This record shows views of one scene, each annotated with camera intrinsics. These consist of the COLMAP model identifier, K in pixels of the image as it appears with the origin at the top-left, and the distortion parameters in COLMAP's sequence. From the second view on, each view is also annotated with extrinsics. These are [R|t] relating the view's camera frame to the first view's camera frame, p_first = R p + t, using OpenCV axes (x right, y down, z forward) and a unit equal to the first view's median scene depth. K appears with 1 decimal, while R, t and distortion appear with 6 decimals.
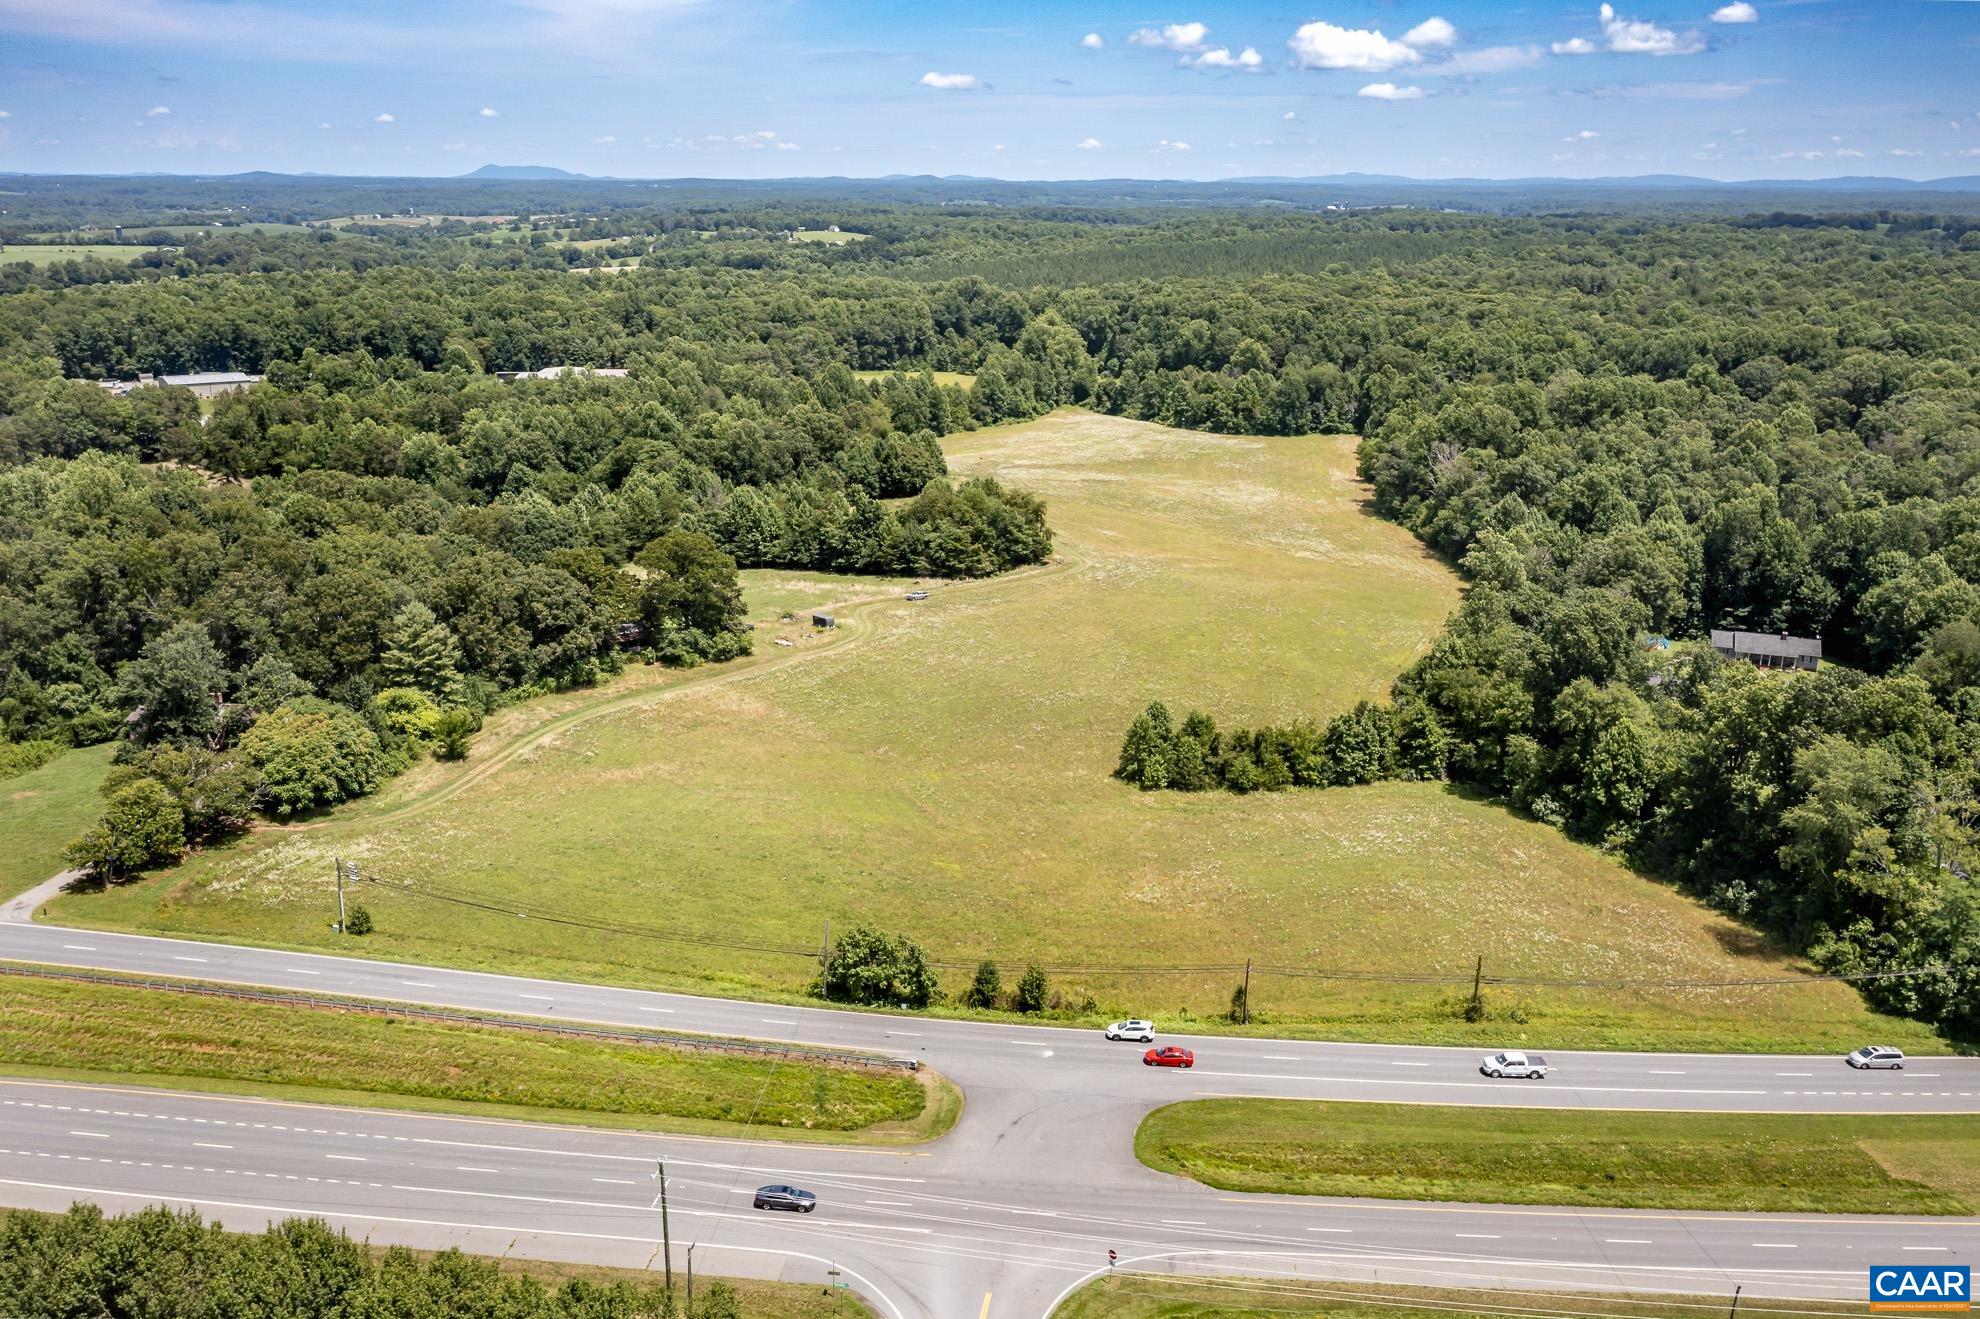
lens RADIAL K [[1595.2, 0, 987.8], [0, 1595.2, 658.9], [0, 0, 1]] dist [0.002813, 0.012049]
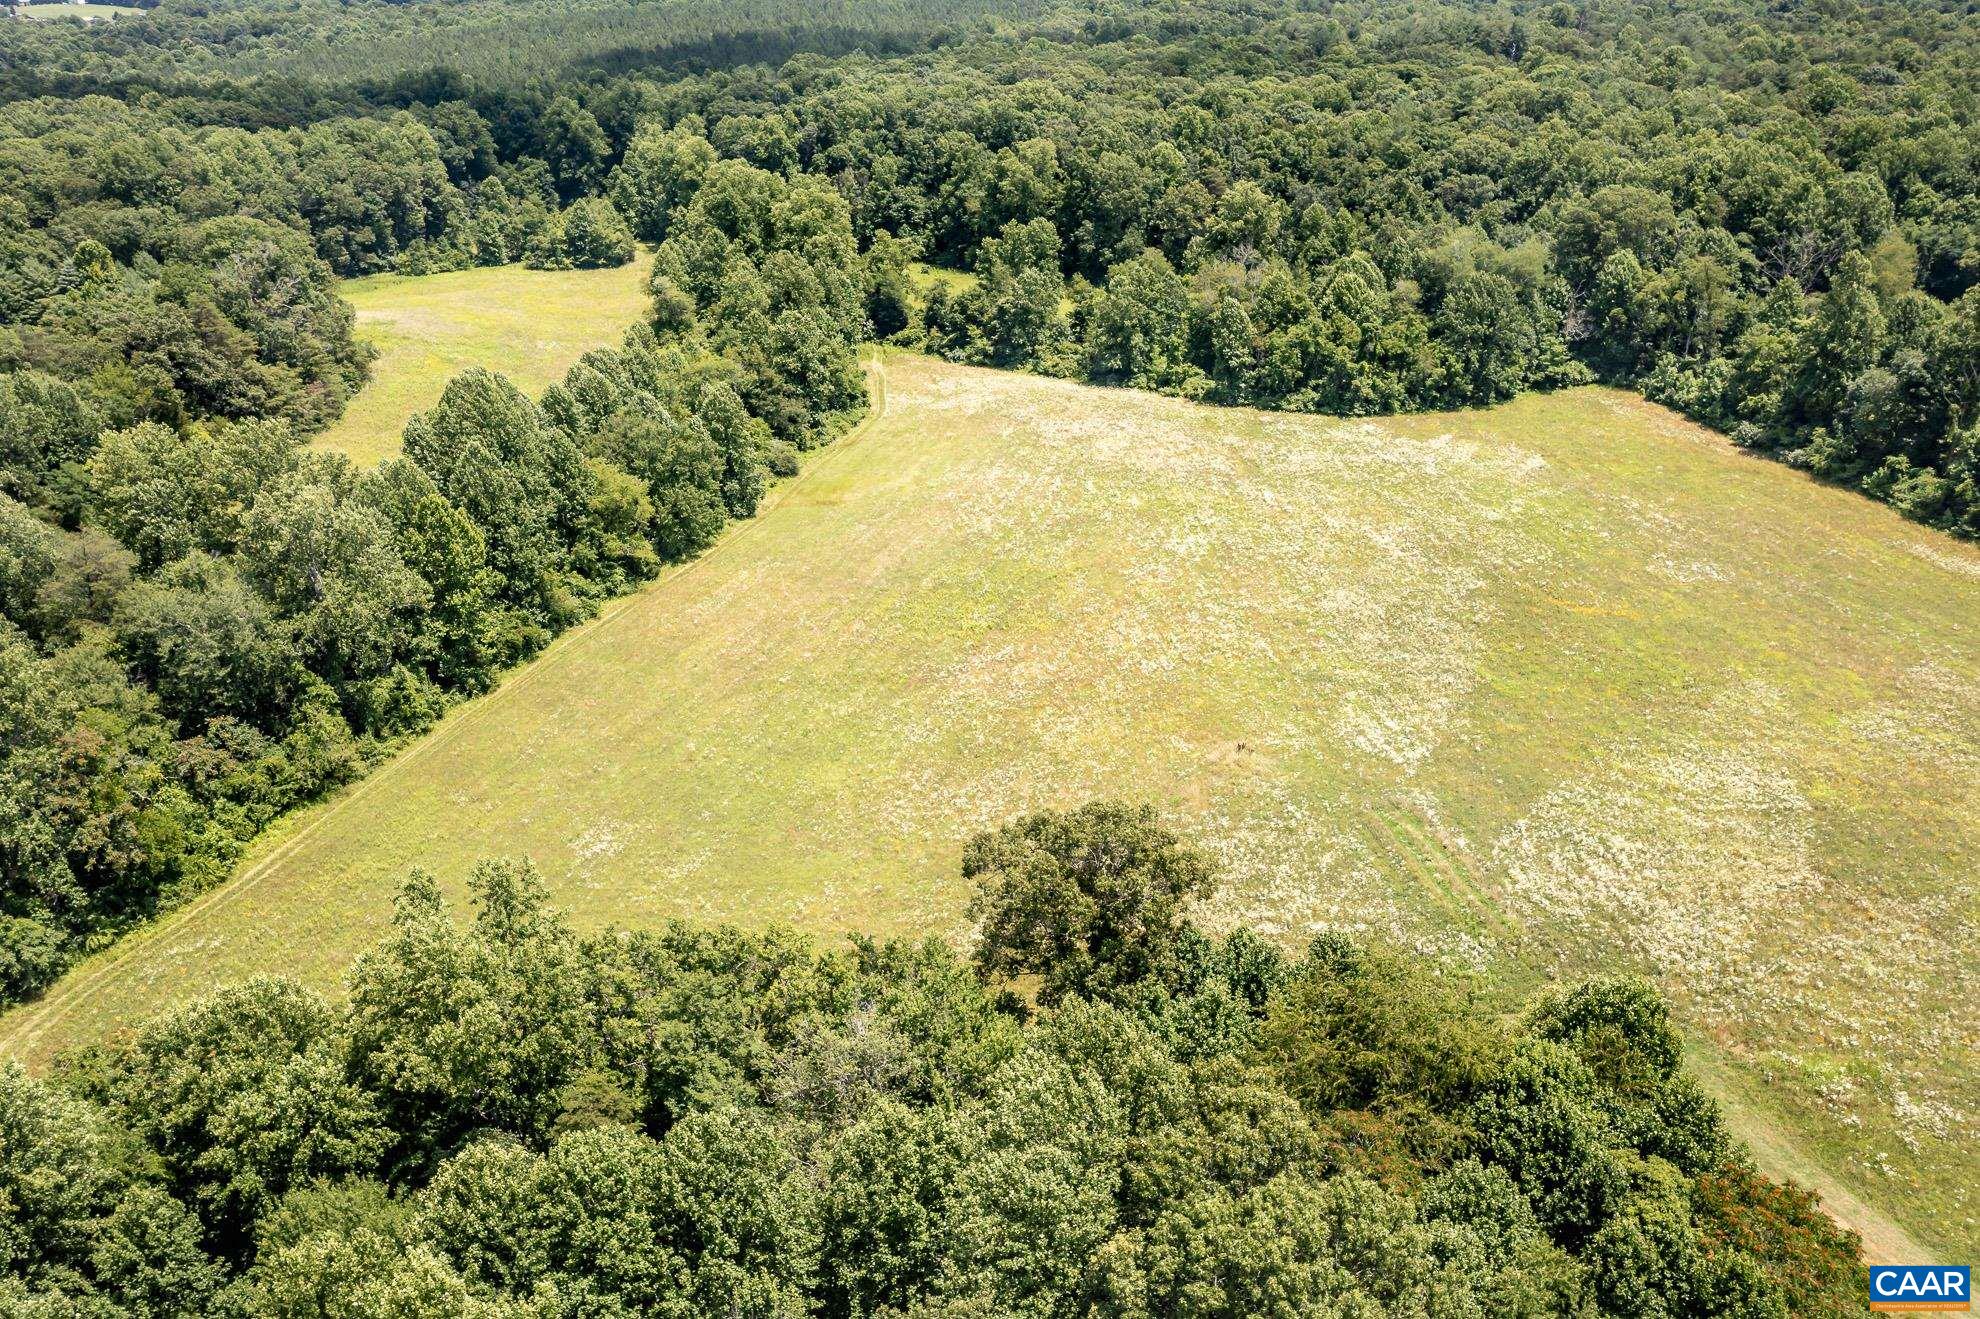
lens RADIAL K [[1595.2, 0, 992.4], [0, 1595.2, 656.5], [0, 0, 1]] dist [0.002813, 0.012049]
pose [[0.920815, -0.174885, 0.348589, -0.100642], [0.128987, 0.980086, 0.150978, -0.139982], [-0.368051, -0.094059, 0.925036, 0.558632]]
